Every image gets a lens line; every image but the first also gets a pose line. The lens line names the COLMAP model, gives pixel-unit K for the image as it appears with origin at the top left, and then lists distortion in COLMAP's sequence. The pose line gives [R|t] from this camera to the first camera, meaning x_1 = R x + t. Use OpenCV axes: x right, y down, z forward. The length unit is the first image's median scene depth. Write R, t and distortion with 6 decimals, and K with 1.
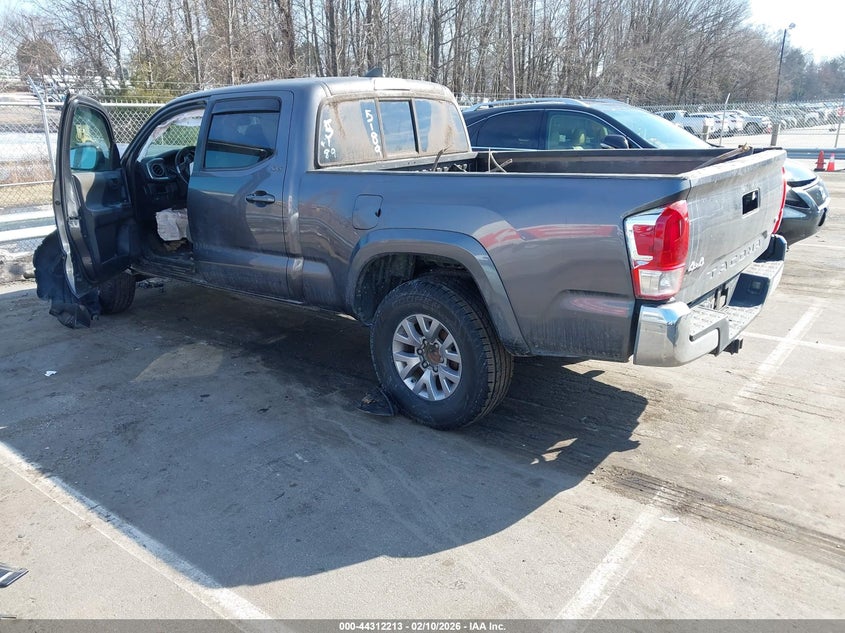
lens RADIAL K [[664.1, 0, 423.1], [0, 664.1, 311.5], [0, 0, 1]] dist [0.014968, -0.010028]
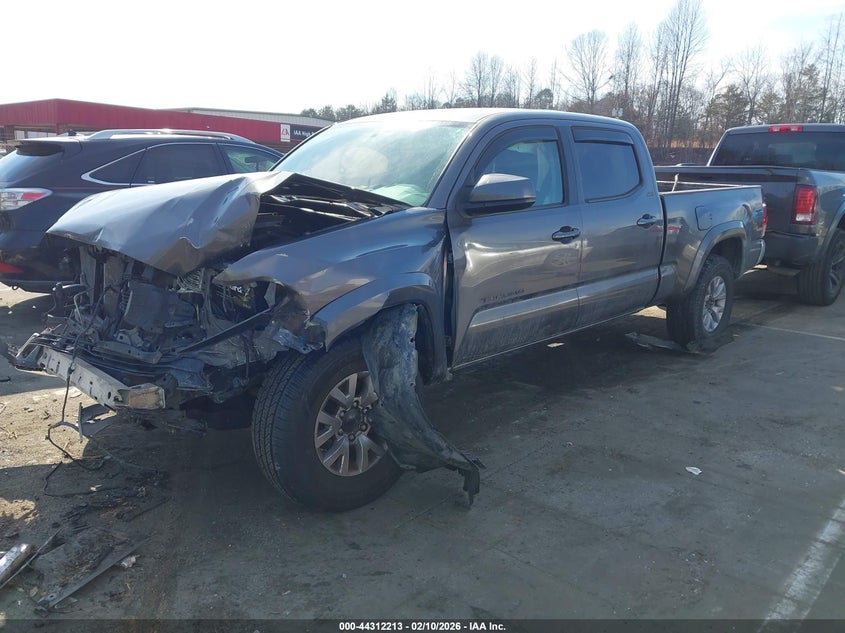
lens RADIAL K [[664.1, 0, 424.0], [0, 664.1, 316.7], [0, 0, 1]] dist [0.014968, -0.010028]
pose [[0.074993, -0.188251, 0.979254, -1.355483], [0.251311, 0.953889, 0.164129, -0.283703], [-0.964997, 0.233789, 0.118844, 1.244054]]
